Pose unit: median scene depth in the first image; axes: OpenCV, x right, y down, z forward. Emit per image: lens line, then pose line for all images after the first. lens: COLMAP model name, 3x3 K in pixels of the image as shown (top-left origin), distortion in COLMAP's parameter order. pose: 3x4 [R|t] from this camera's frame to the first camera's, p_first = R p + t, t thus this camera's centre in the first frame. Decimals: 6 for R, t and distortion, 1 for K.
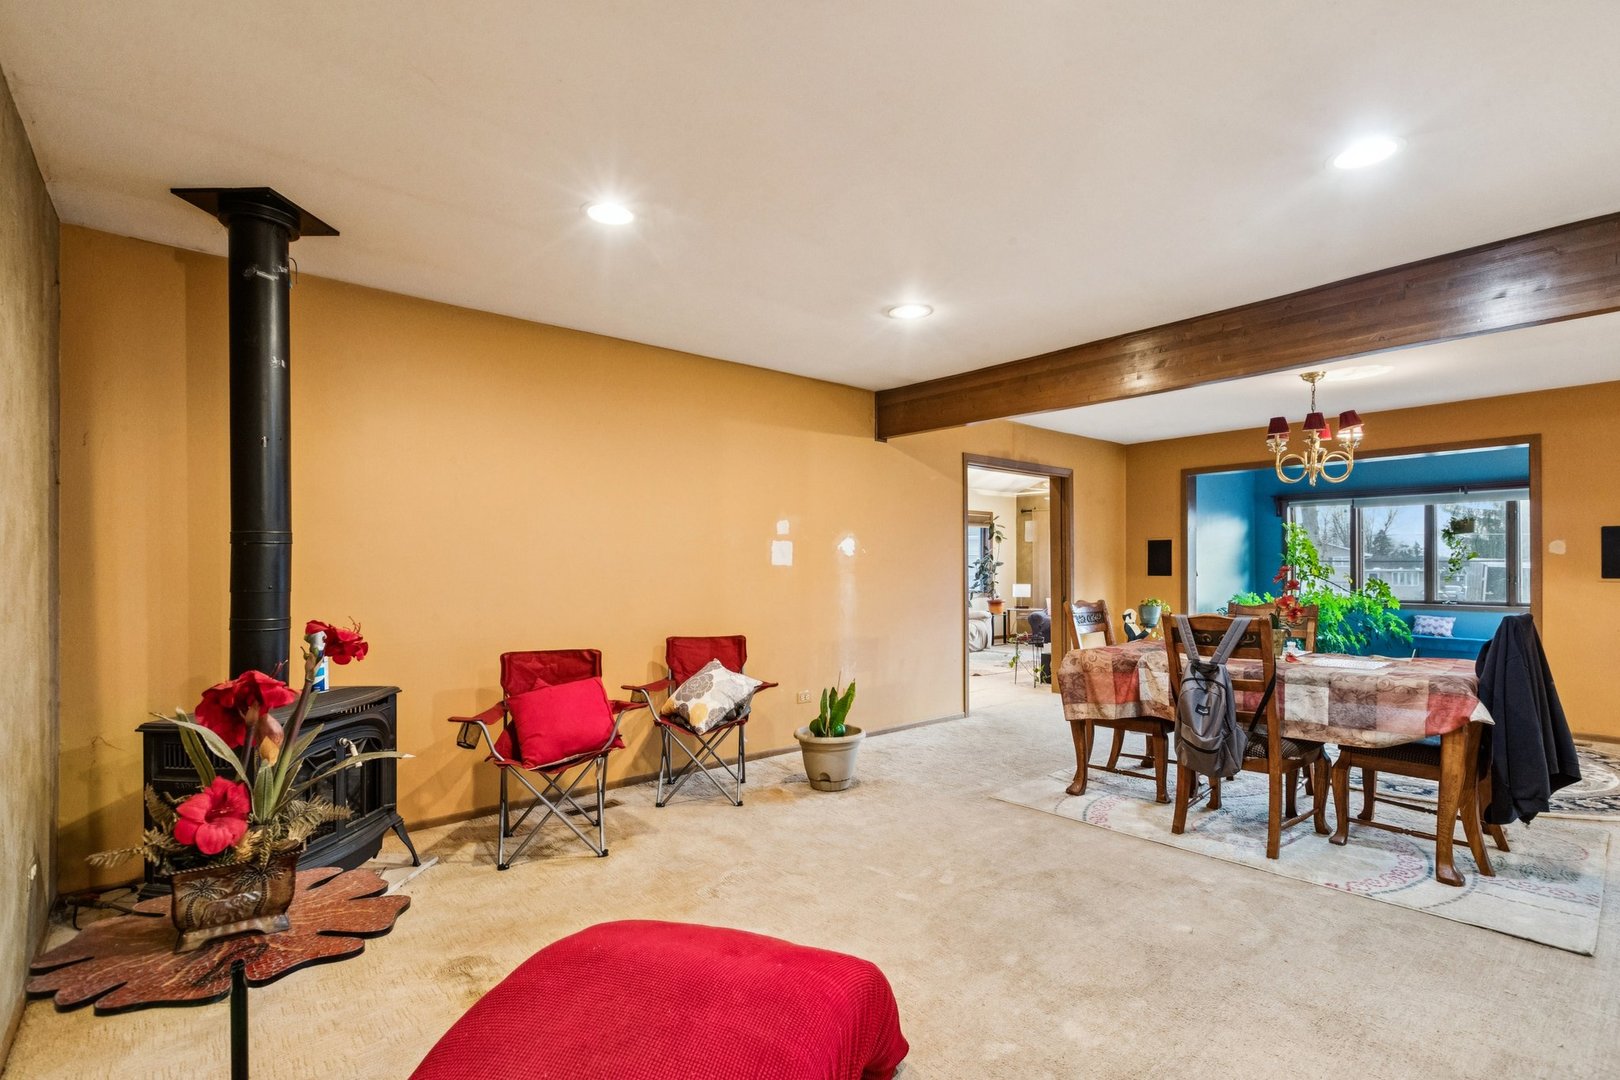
lens RADIAL K [[756.3, 0, 803.9], [0, 756.3, 565.5], [0, 0, 1]] dist [0.002156, 0.000085]
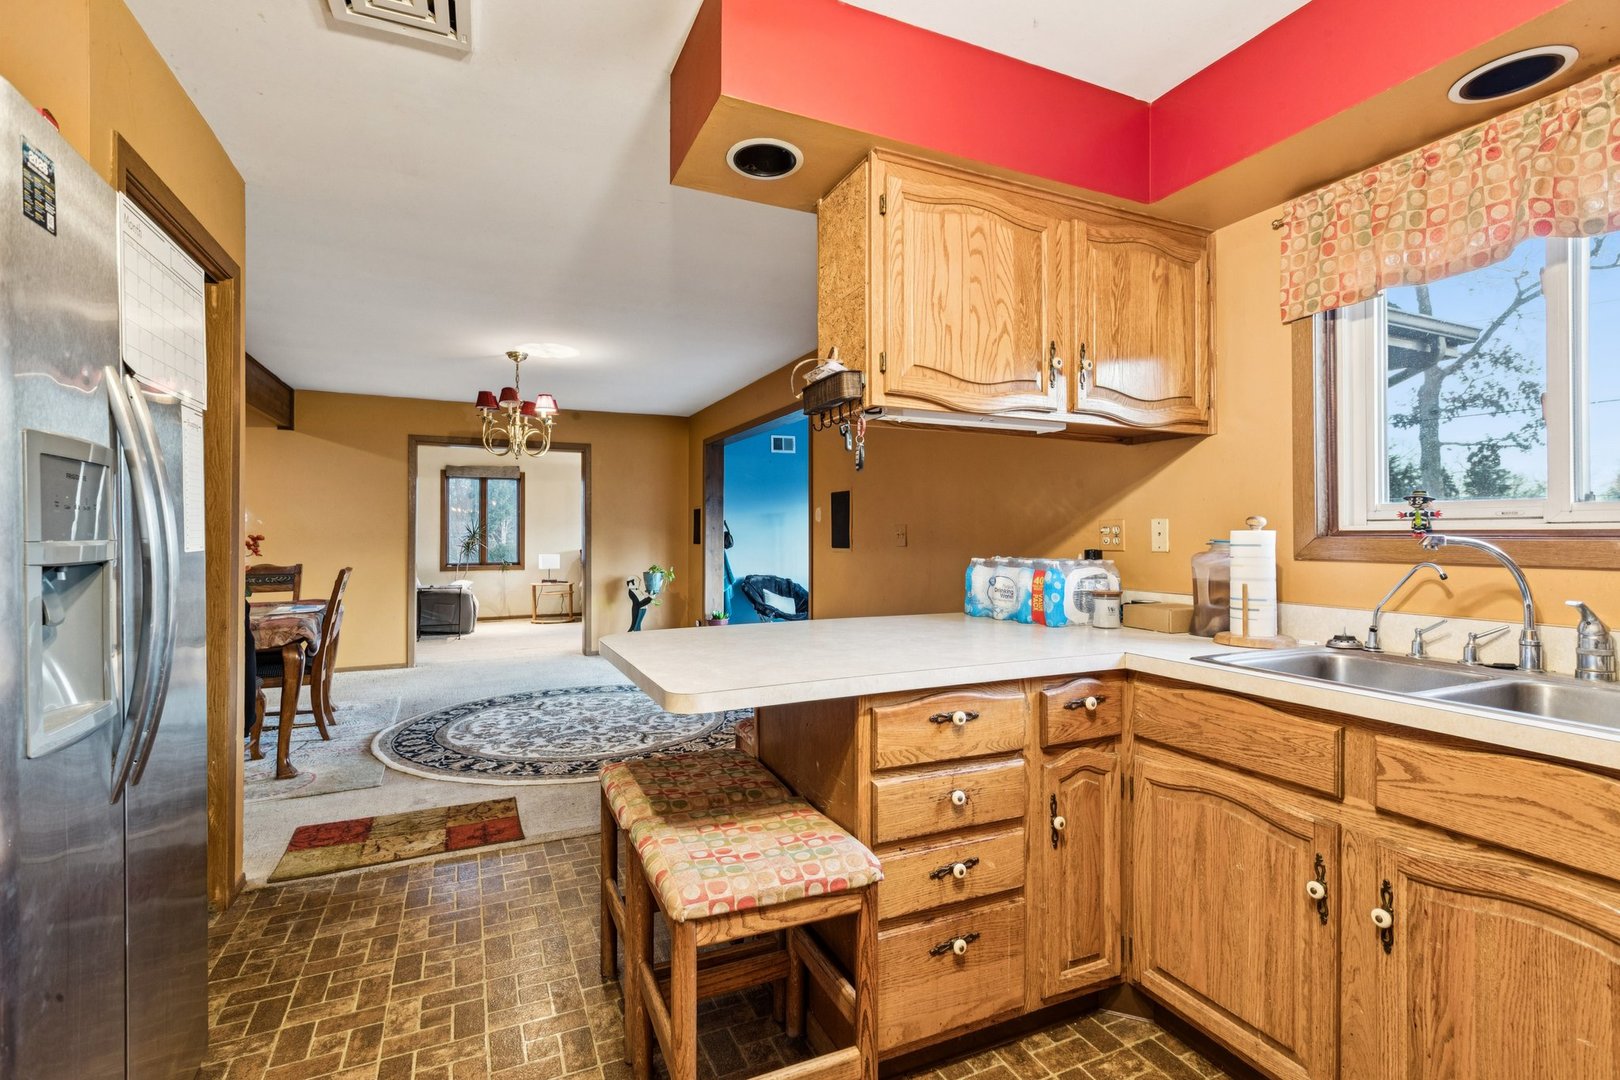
lens RADIAL K [[742.1, 0, 806.8], [0, 742.1, 544.9], [0, 0, 1]] dist [0.008509, -0.000123]
pose [[0.966455, 0.004195, -0.256801, 0.762448], [-0.001021, 0.999921, 0.012491, 0.000921], [0.256833, -0.011810, 0.966384, 0.068515]]
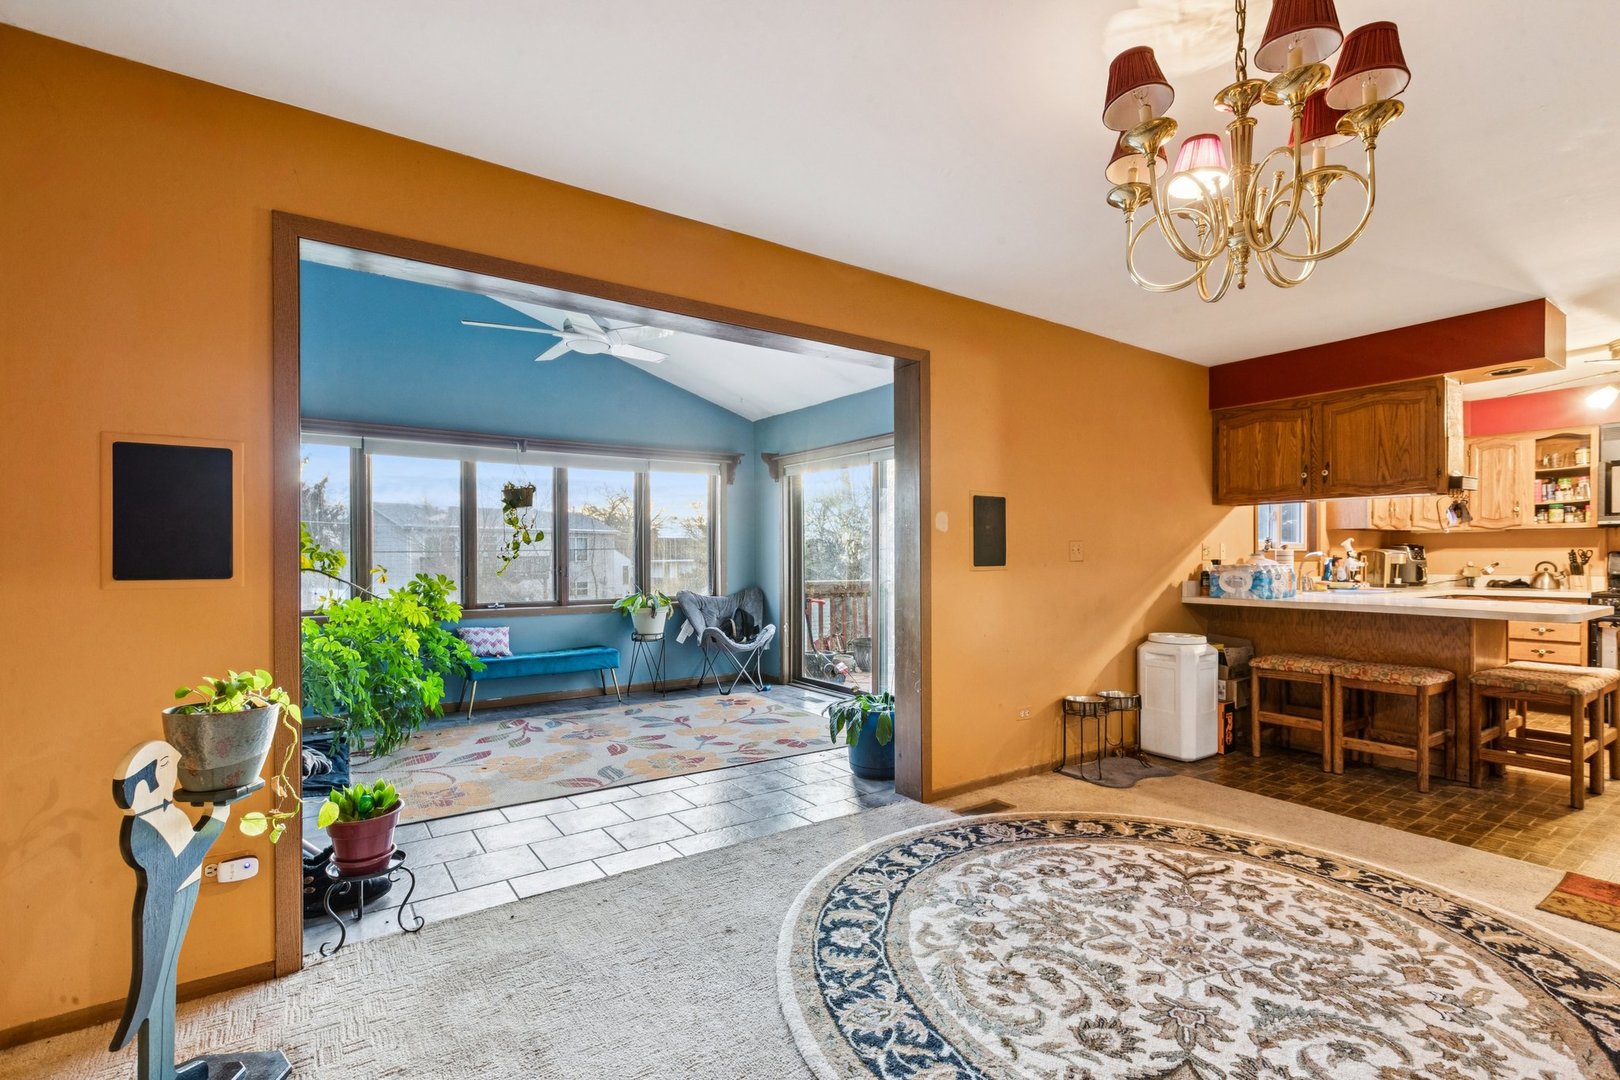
lens RADIAL K [[740.6, 0, 810.9], [0, 740.6, 555.1], [0, 0, 1]] dist [0.001104, -0.001333]
pose [[0.083665, 0.003079, 0.996489, 0.201336], [0.000580, 0.999995, -0.003138, 0.005134], [-0.996494, 0.000840, 0.083663, 0.666105]]
